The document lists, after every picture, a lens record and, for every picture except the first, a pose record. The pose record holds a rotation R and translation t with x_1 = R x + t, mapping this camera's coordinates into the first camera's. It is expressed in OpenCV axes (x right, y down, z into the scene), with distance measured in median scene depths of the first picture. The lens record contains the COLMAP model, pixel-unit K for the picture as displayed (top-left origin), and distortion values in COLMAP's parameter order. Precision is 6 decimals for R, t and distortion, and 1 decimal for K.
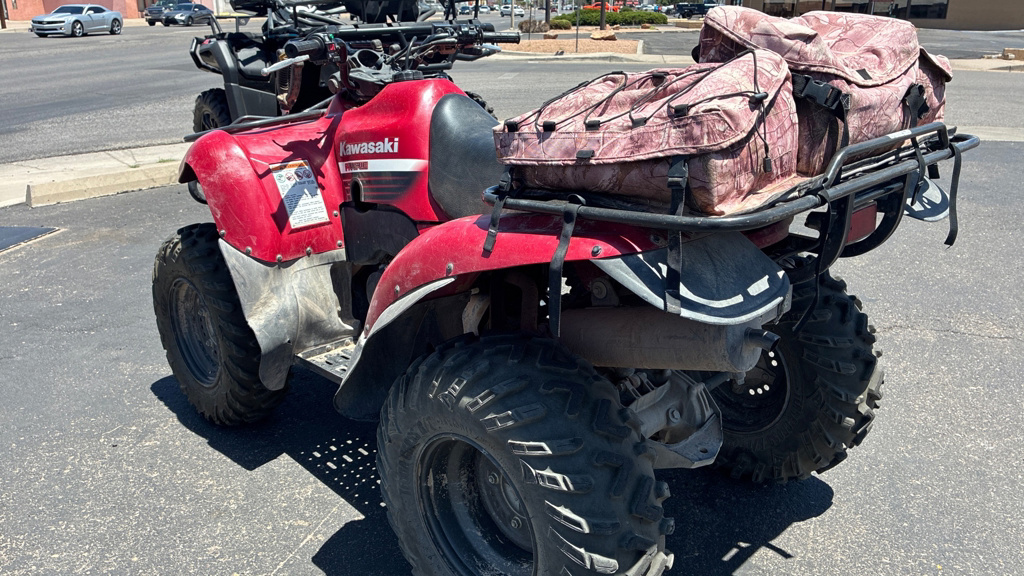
lens RADIAL K [[784.3, 0, 512.0], [0, 784.3, 288.0], [0, 0, 1]] dist [0.014694, 0.000241]
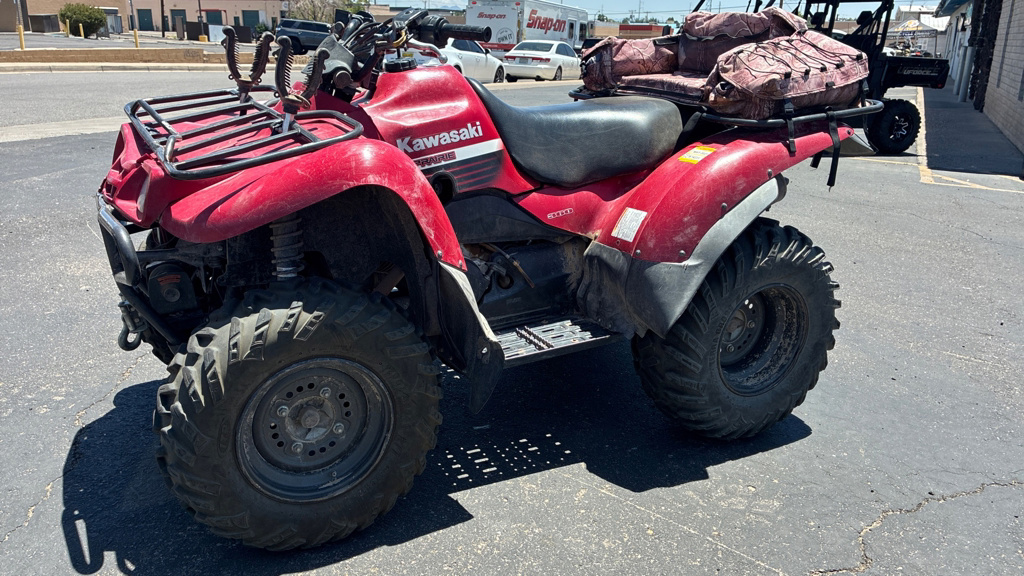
lens RADIAL K [[784.3, 0, 512.0], [0, 784.3, 288.0], [0, 0, 1]] dist [0.014694, 0.000241]
pose [[0.286902, -0.291813, 0.912432, -1.126819], [0.295786, 0.932919, 0.205359, -0.186219], [-0.911152, 0.210967, 0.353970, 0.645328]]
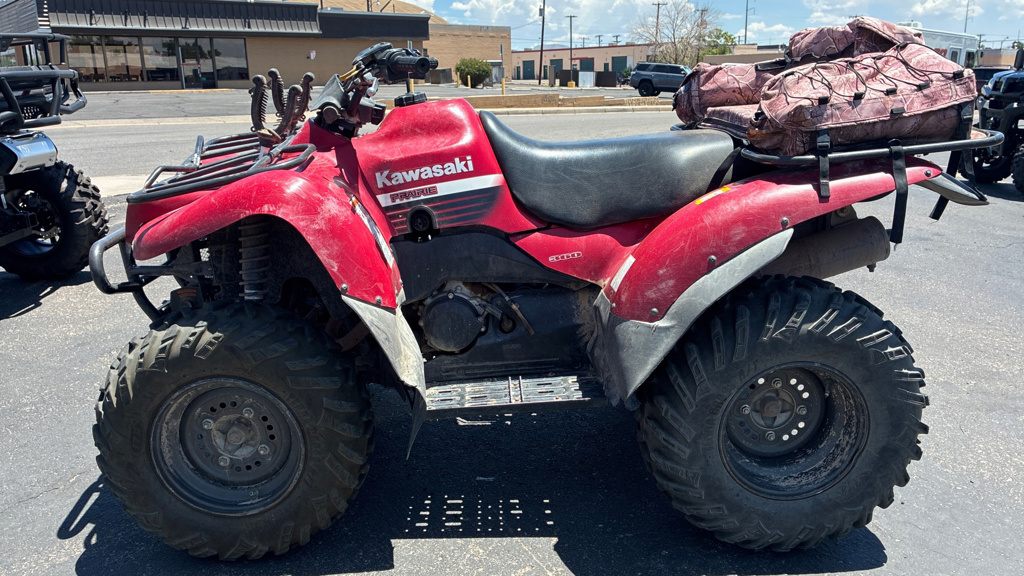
lens RADIAL K [[784.4, 0, 512.8], [0, 784.4, 282.3], [0, 0, 1]] dist [0.018311, -0.002397]
pose [[0.673056, -0.202814, 0.711240, -0.837830], [0.261408, 0.964829, 0.027753, -0.052528], [-0.691854, 0.167244, 0.702402, 0.301893]]
